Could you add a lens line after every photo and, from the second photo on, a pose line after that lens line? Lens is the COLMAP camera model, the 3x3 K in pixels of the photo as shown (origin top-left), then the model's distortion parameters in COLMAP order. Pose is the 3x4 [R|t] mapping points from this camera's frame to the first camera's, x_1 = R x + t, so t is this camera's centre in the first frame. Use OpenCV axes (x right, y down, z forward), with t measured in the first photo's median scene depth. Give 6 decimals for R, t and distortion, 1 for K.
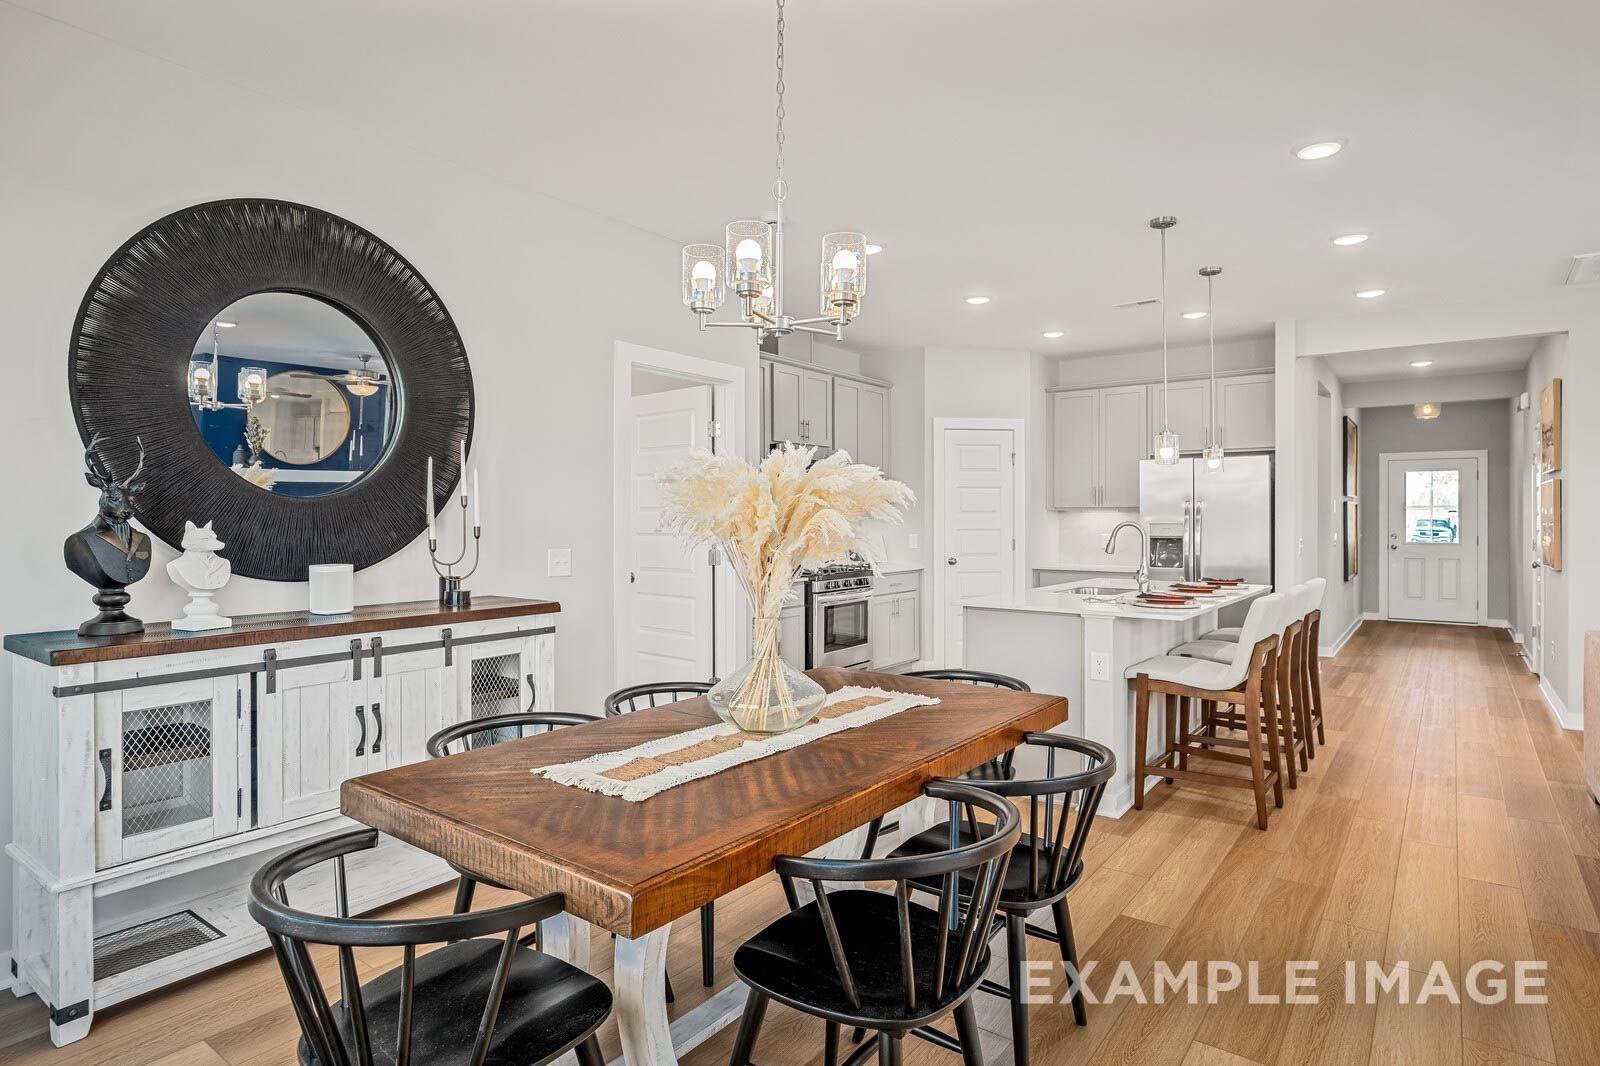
lens RADIAL K [[865.5, 0, 801.1], [0, 865.5, 528.2], [0, 0, 1]] dist [-0.002438, -0.000323]
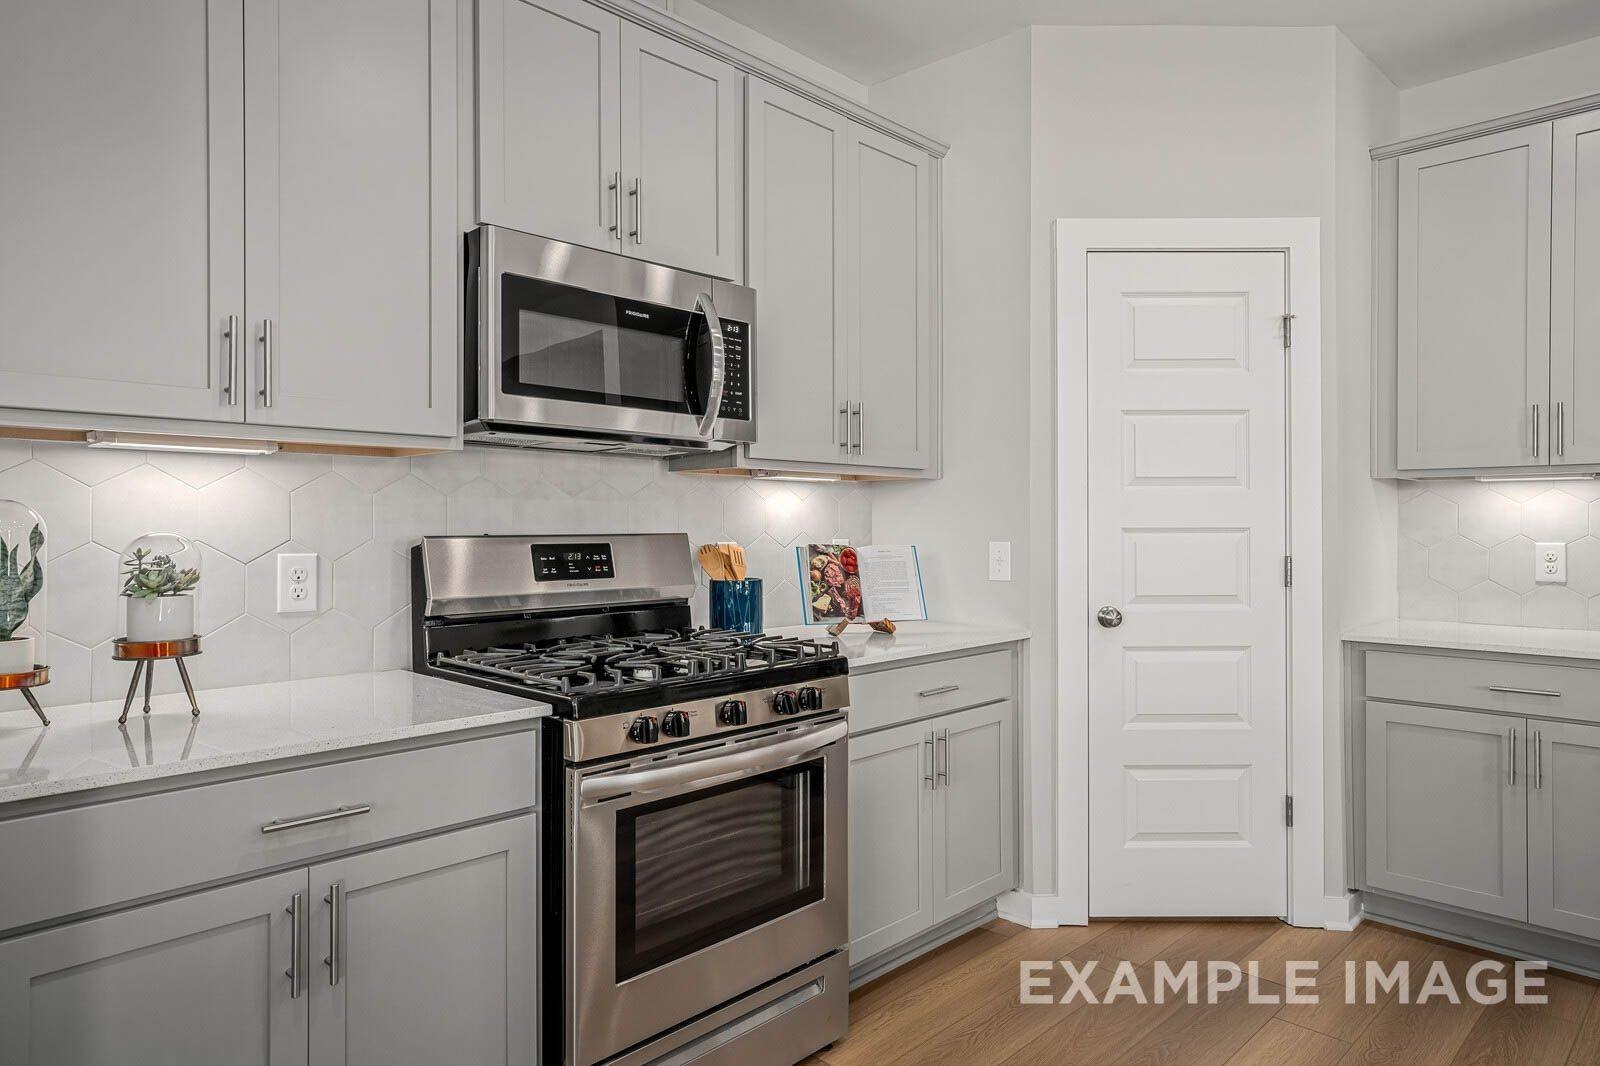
lens RADIAL K [[964.8, 0, 797.7], [0, 964.8, 529.5], [0, 0, 1]] dist [-0.000829, -0.000062]
pose [[0.990440, -0.000900, -0.137940, 0.114964], [-0.000064, 0.999976, -0.006983, 0.004948], [0.137943, 0.006925, 0.990416, 0.661809]]
